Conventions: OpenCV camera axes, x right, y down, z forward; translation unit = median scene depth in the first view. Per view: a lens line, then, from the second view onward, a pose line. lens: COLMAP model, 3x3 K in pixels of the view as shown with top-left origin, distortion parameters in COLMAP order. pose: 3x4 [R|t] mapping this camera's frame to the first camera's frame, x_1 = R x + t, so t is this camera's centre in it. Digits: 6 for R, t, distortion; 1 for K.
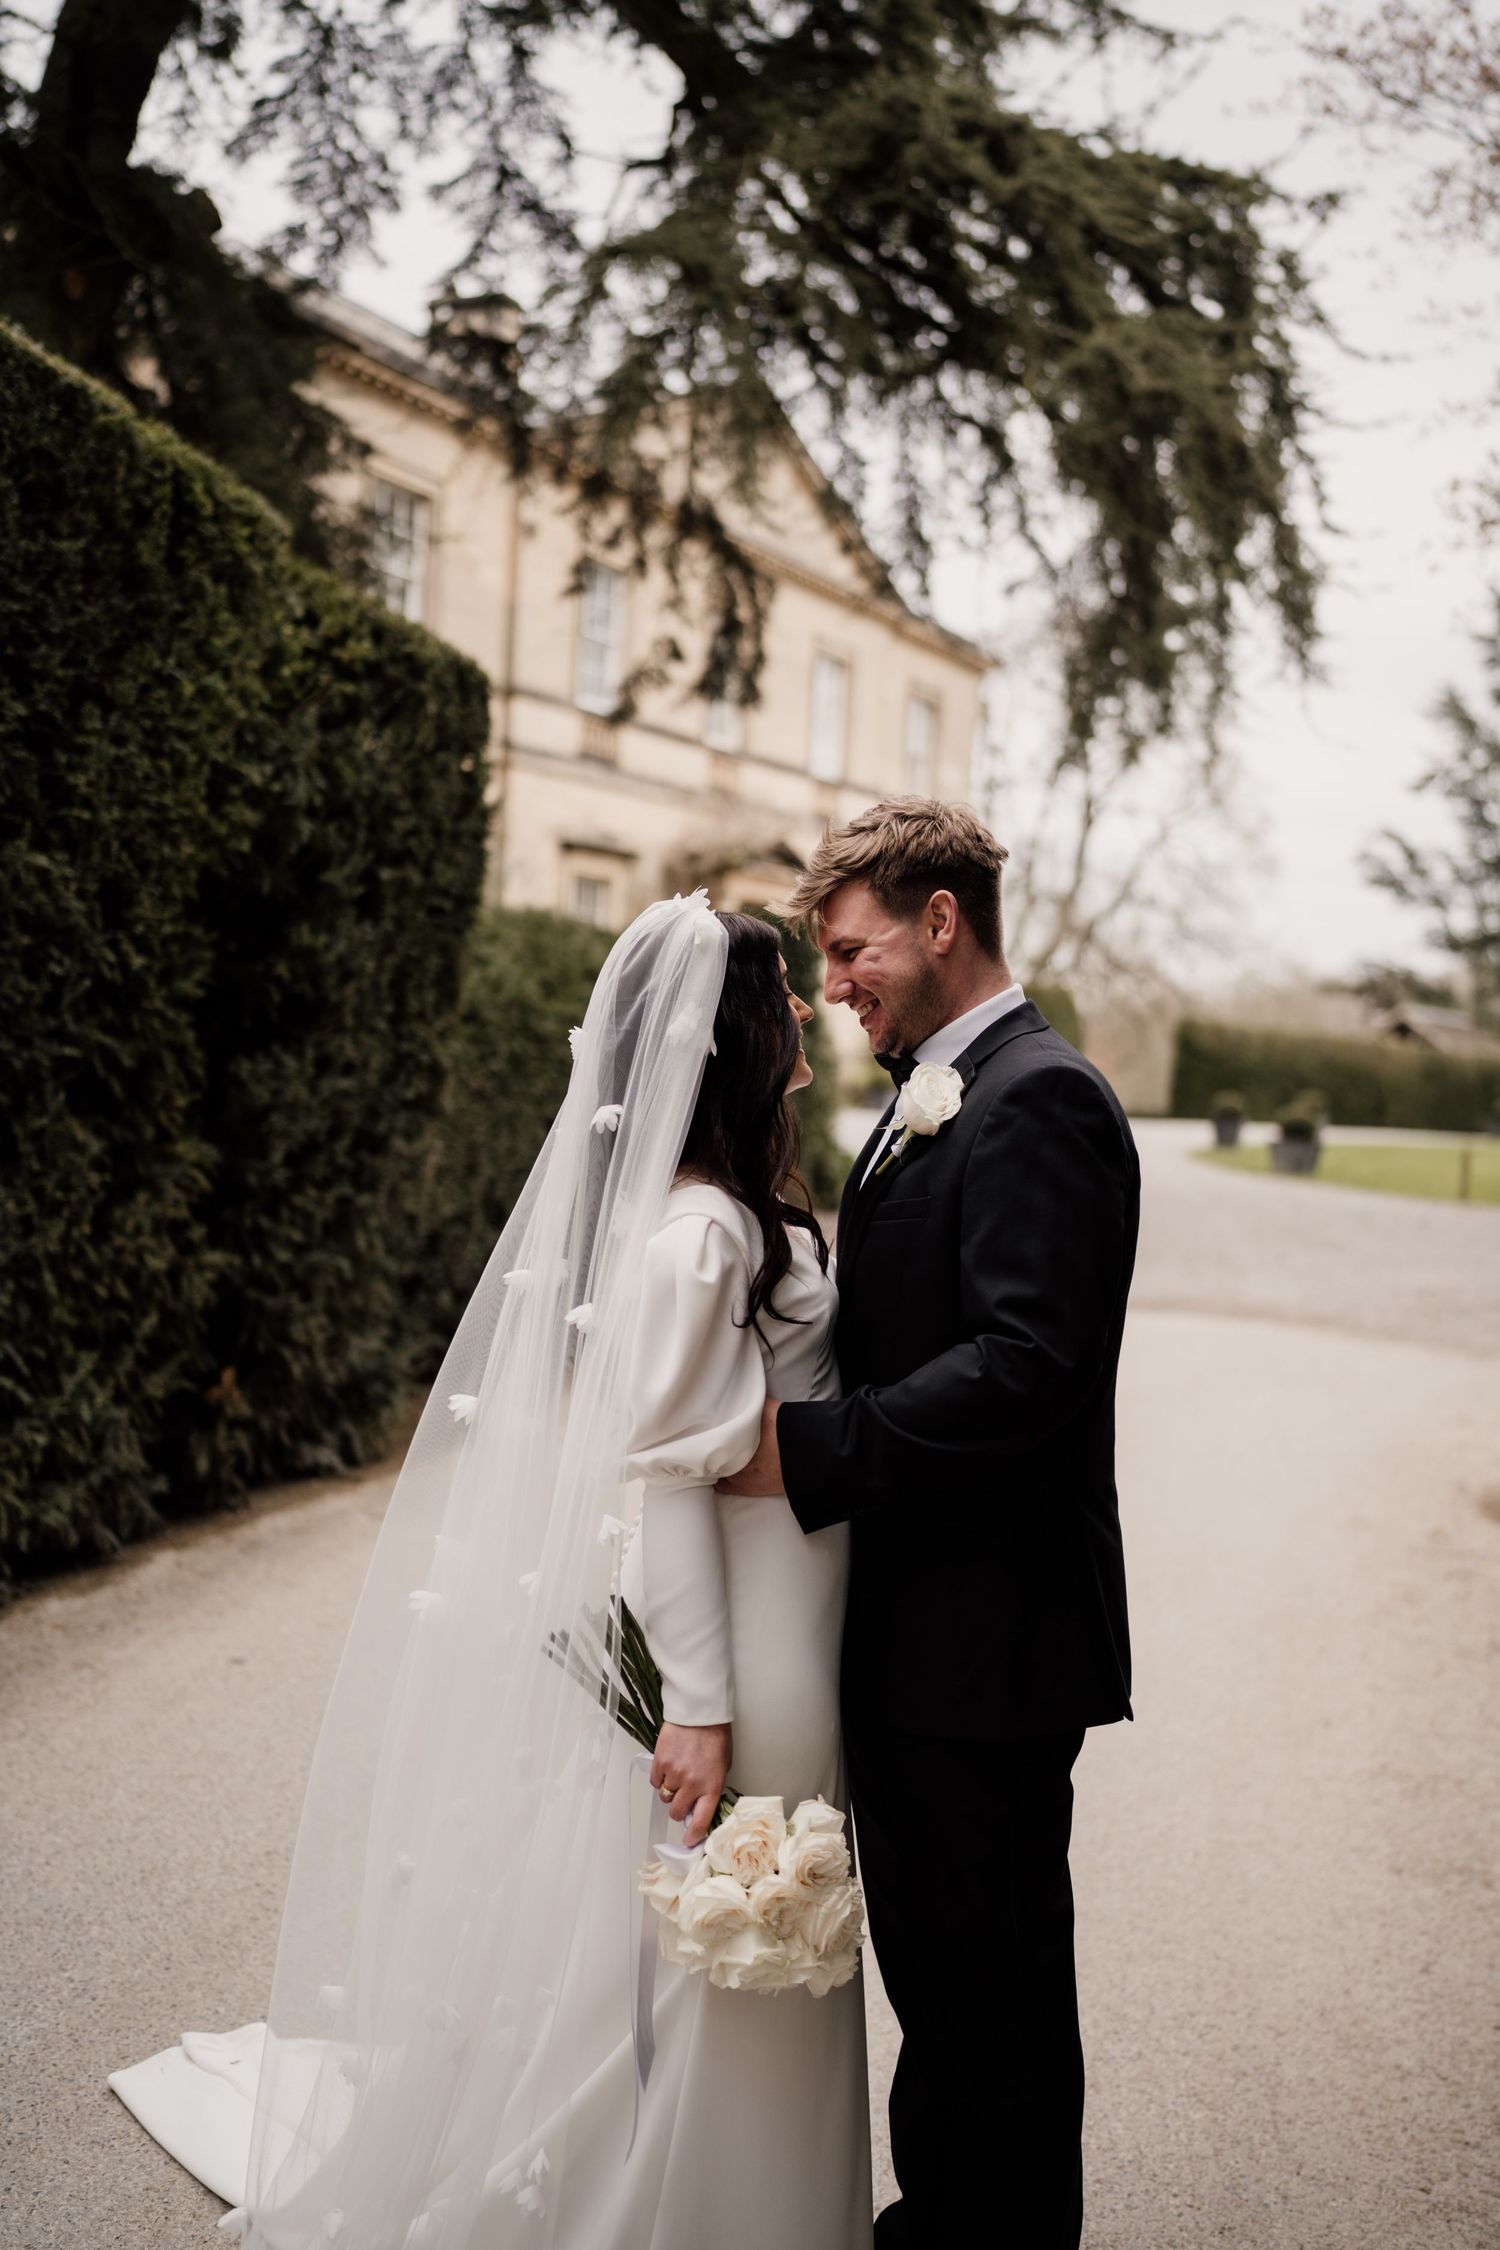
lens RADIAL K [[2189.3, 0, 797.8], [0, 2189.3, 1122.4], [0, 0, 1]] dist [0.001865, 0.000000]
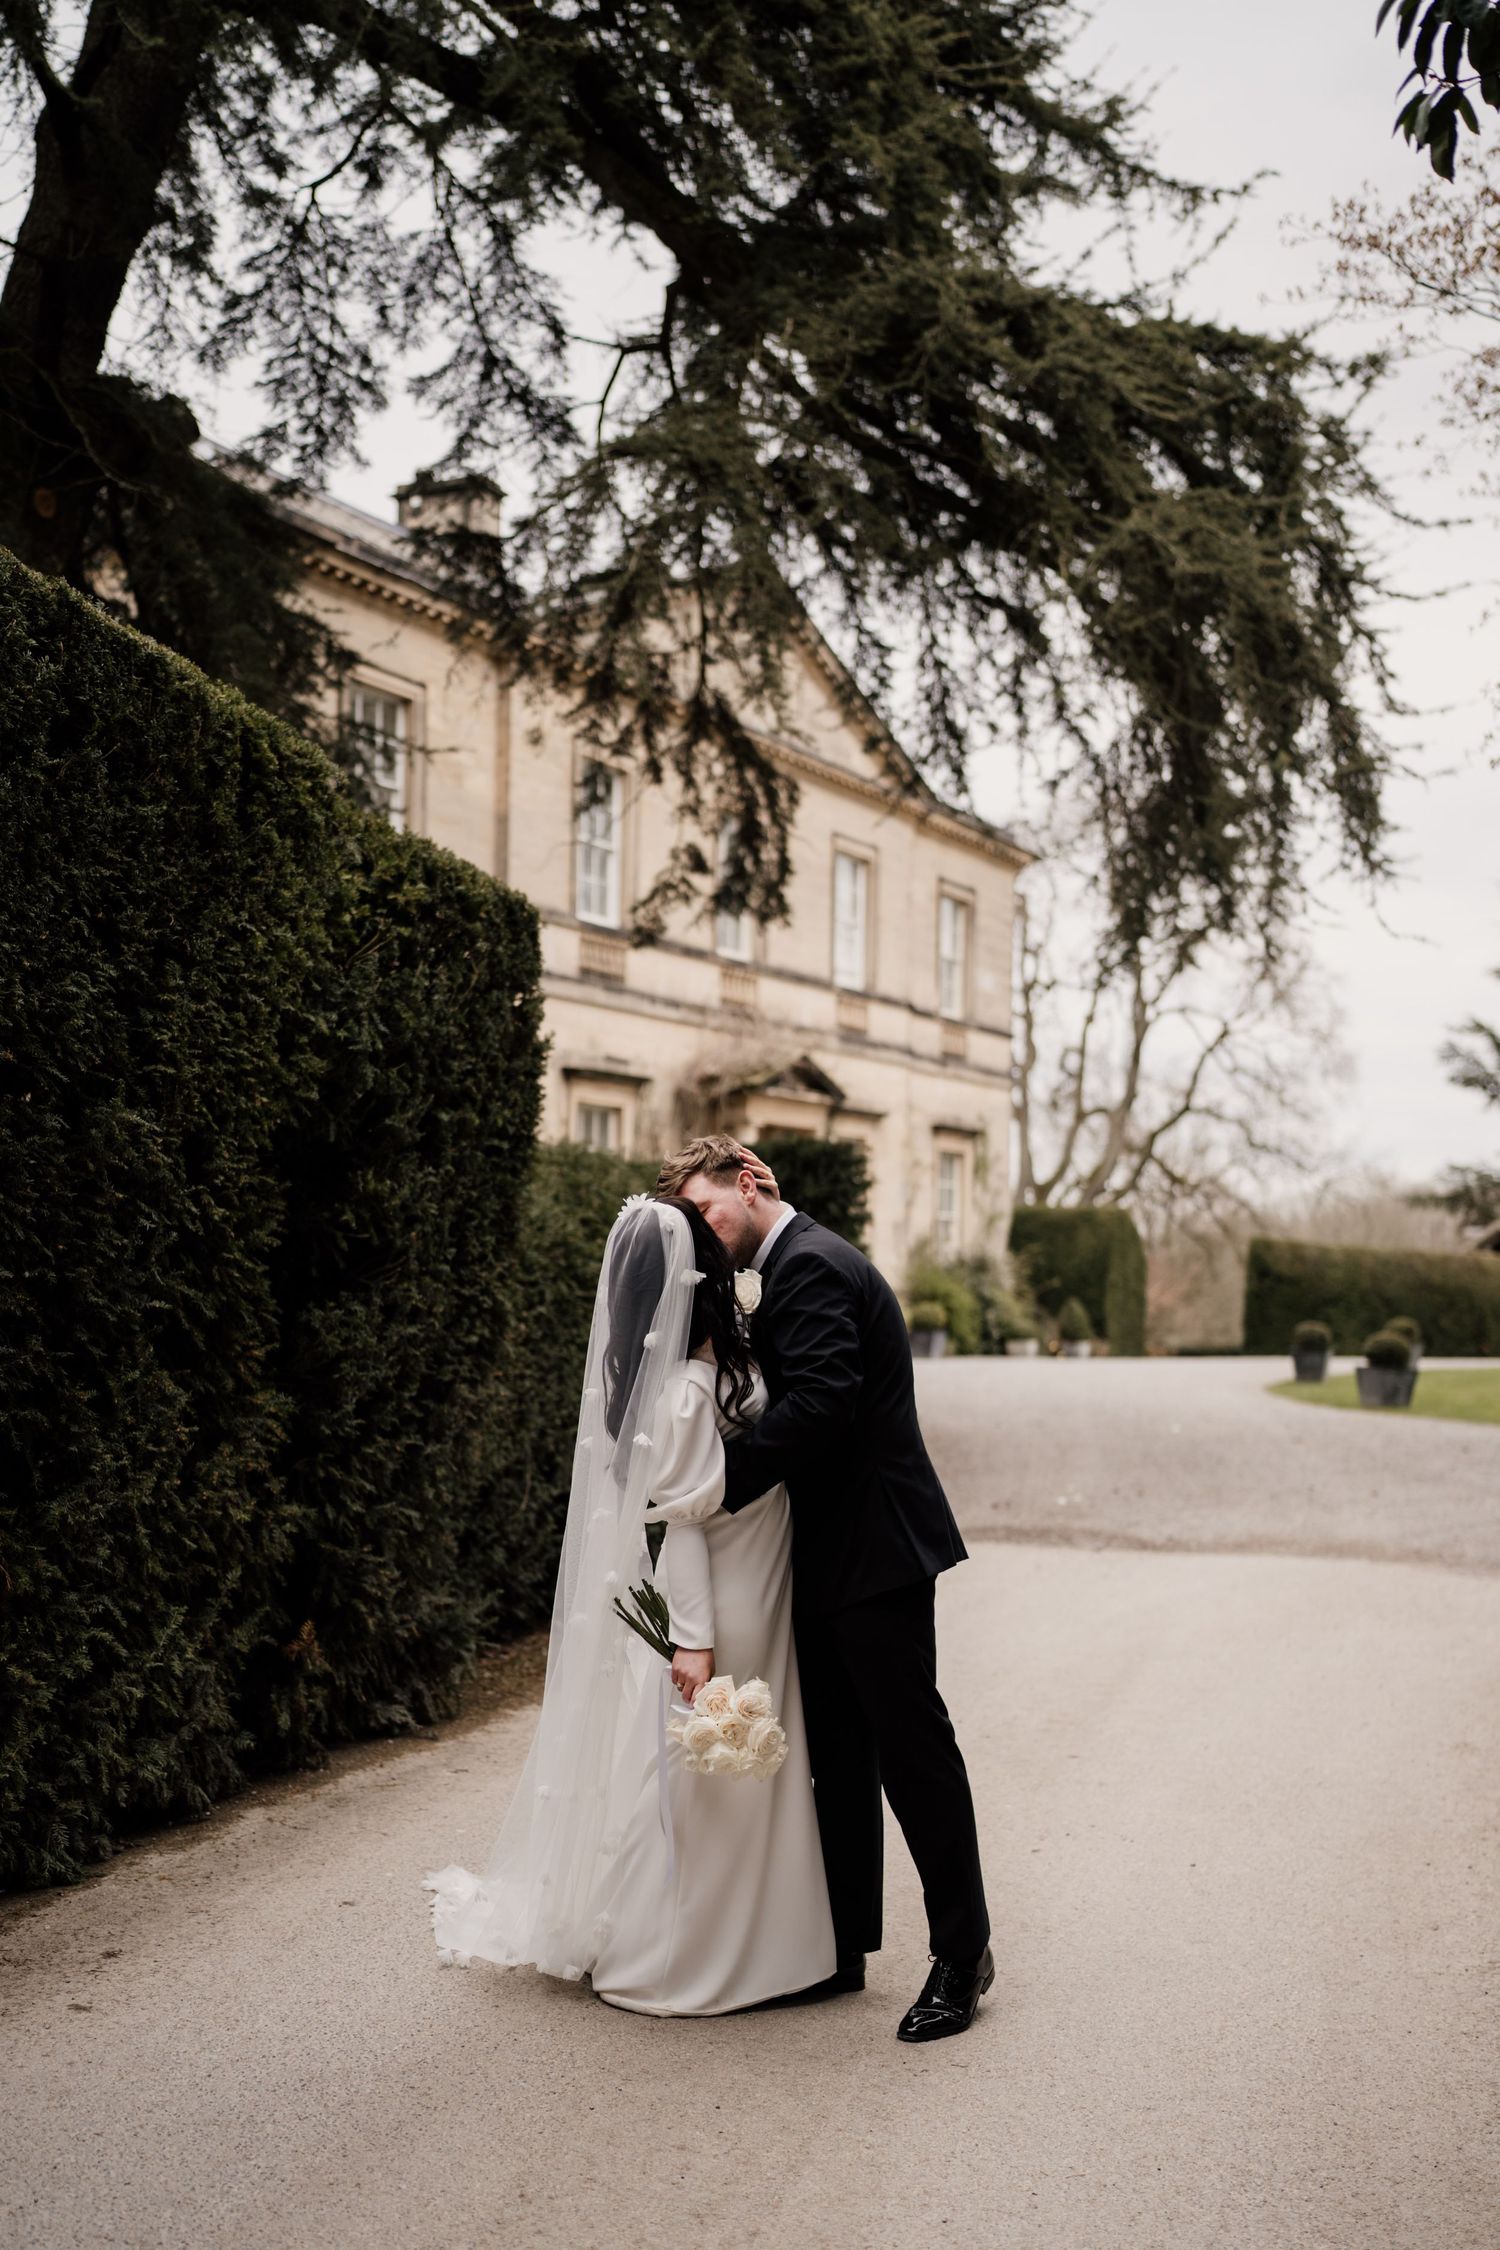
lens RADIAL K [[2480.8, 0, 815.6], [0, 2480.8, 1261.0], [0, 0, 1]] dist [-0.027709, 0.000000]
pose [[0.999359, -0.035752, -0.002019, -0.022928], [0.035622, 0.998320, -0.045708, 0.008826], [0.003650, 0.045607, 0.998953, -0.116307]]
